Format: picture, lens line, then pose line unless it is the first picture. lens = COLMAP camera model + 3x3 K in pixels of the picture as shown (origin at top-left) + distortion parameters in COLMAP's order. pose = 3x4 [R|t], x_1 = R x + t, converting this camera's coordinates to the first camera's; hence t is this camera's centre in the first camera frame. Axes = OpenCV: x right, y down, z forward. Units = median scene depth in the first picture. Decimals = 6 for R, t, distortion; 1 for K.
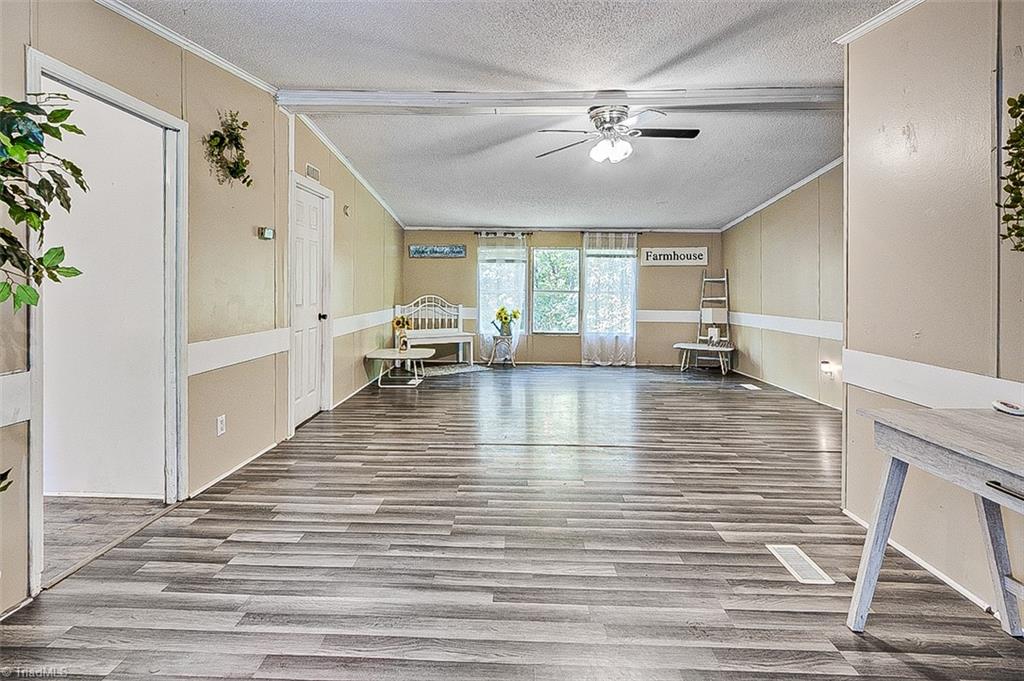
lens RADIAL K [[485.4, 0, 503.8], [0, 485.4, 277.7], [0, 0, 1]] dist [-0.000679, 0.001135]
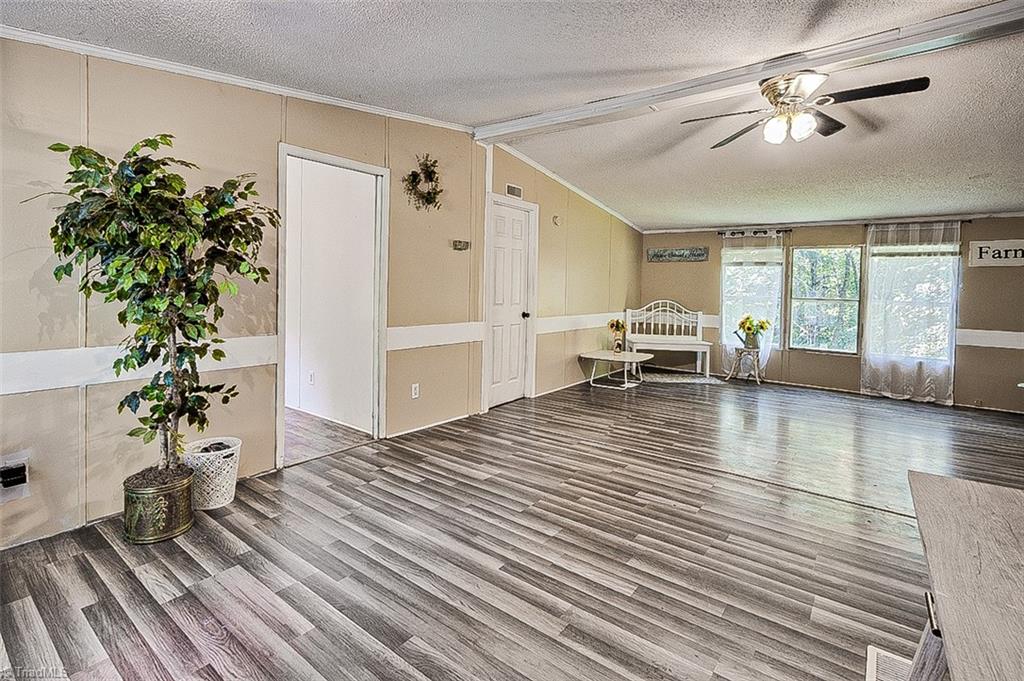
lens RADIAL K [[485.8, 0, 500.9], [0, 485.8, 289.5], [0, 0, 1]] dist [0.000143, 0.000817]
pose [[0.807976, 0.013639, -0.589057, 0.154552], [-0.005404, 0.999862, 0.015738, 0.000951], [0.589190, -0.009532, 0.807938, 0.024889]]
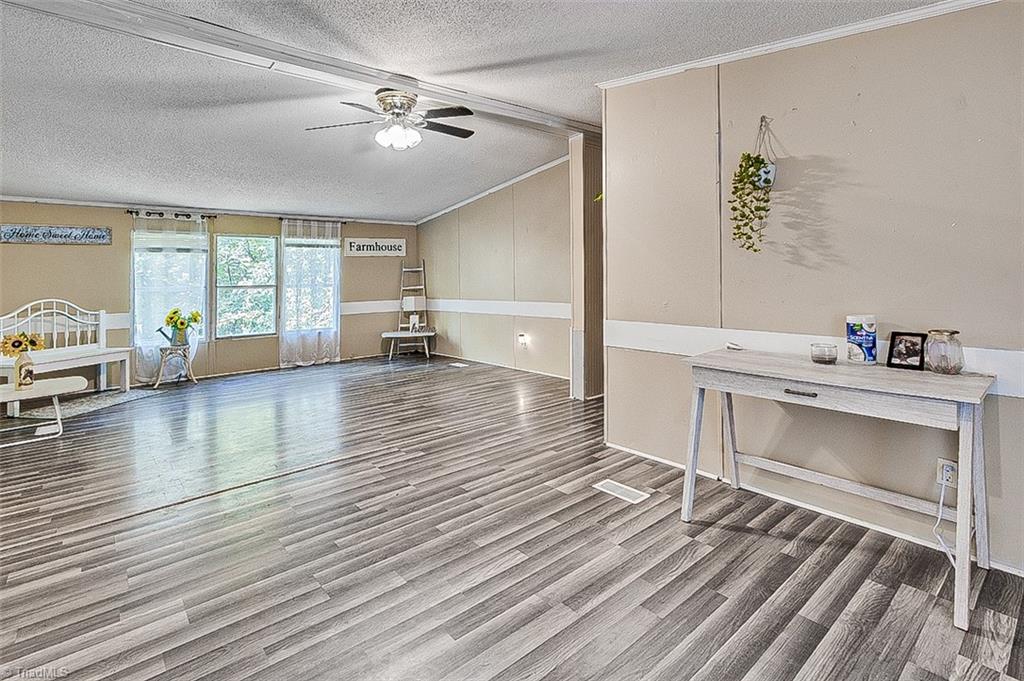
lens RADIAL K [[491.0, 0, 502.5], [0, 491.0, 254.3], [0, 0, 1]] dist [0.000610, -0.000090]
pose [[0.748171, 0.005539, 0.663482, -0.132972], [0.014521, 0.999589, -0.024720, -0.000275], [-0.663347, 0.028129, 0.747783, 0.064698]]
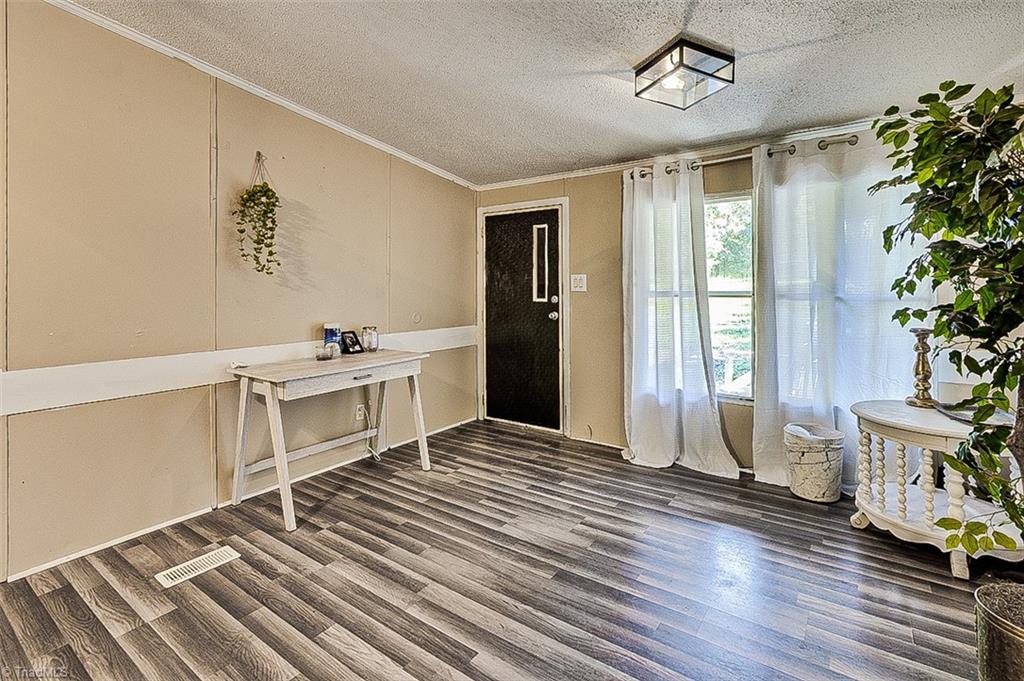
lens RADIAL K [[486.1, 0, 506.5], [0, 486.1, 284.3], [0, 0, 1]] dist [0.000772, 0.000718]
pose [[-0.826557, 0.003834, 0.562840, -0.135825], [-0.008768, 0.999768, -0.019686, 0.005927], [-0.562784, -0.021206, -0.826332, 0.415483]]
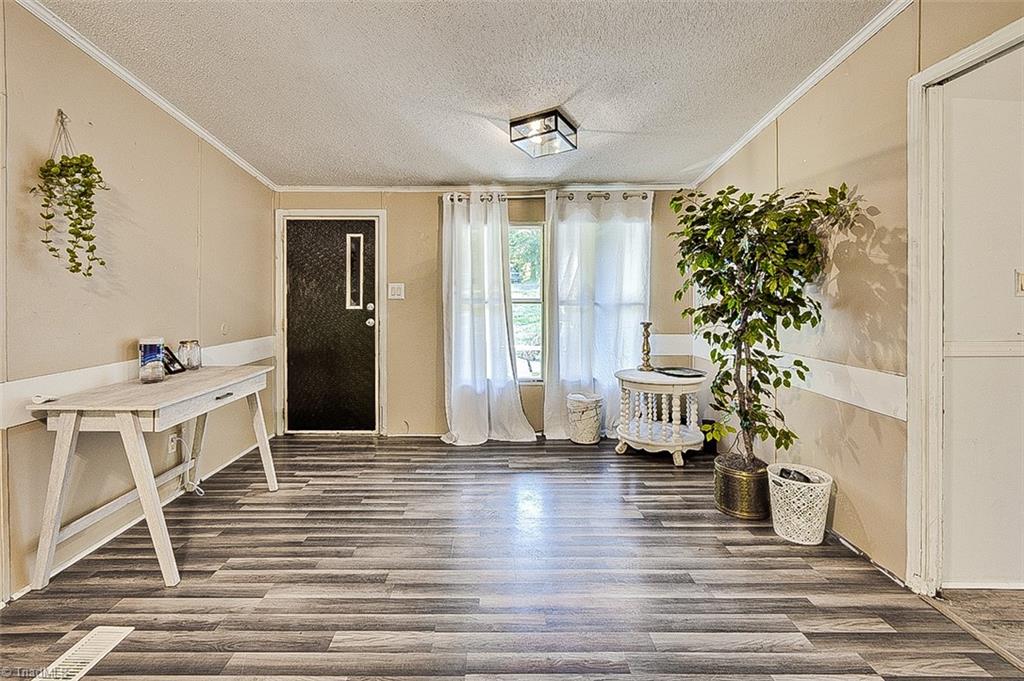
lens RADIAL K [[478.4, 0, 493.7], [0, 478.4, 300.2], [0, 0, 1]] dist [0.000378, 0.000687]
pose [[-0.999669, -0.003955, -0.025433, -0.005801], [-0.003758, 0.999962, -0.007809, 0.007961], [0.025463, -0.007711, -0.999646, 0.496251]]
